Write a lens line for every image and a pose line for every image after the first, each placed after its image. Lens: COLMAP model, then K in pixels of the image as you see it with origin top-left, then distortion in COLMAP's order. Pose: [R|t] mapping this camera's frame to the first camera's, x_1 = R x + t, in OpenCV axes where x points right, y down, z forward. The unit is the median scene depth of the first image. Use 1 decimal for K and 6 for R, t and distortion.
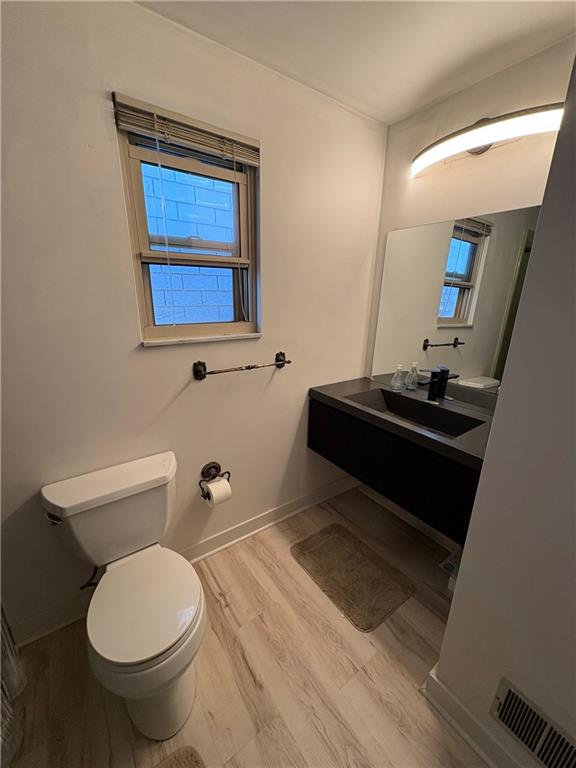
lens RADIAL K [[306.4, 0, 288.0], [0, 306.4, 384.0], [0, 0, 1]] dist [0.000719, -0.000022]
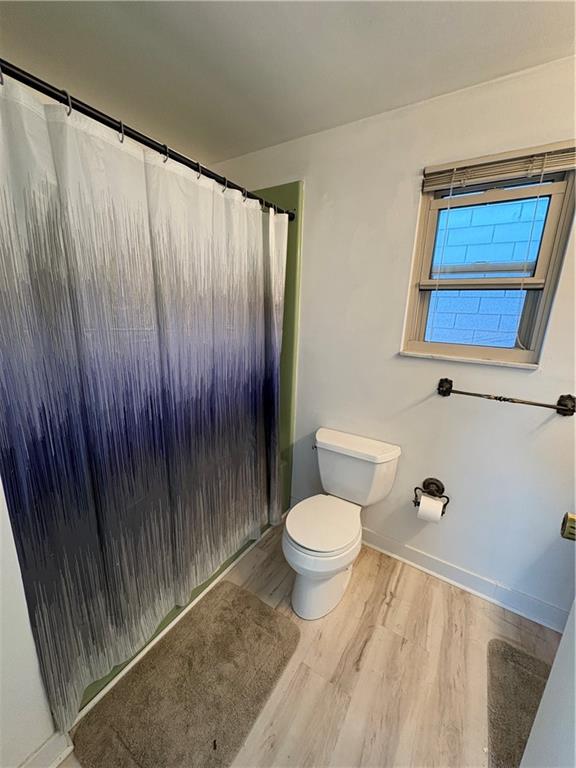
lens RADIAL K [[306.4, 0, 288.0], [0, 306.4, 384.0], [0, 0, 1]] dist [0.000719, -0.000022]
pose [[0.376342, 0.215400, -0.901094, 0.466933], [-0.295773, 0.949638, 0.103475, -0.003279], [0.878001, 0.227577, 0.421098, 0.084174]]
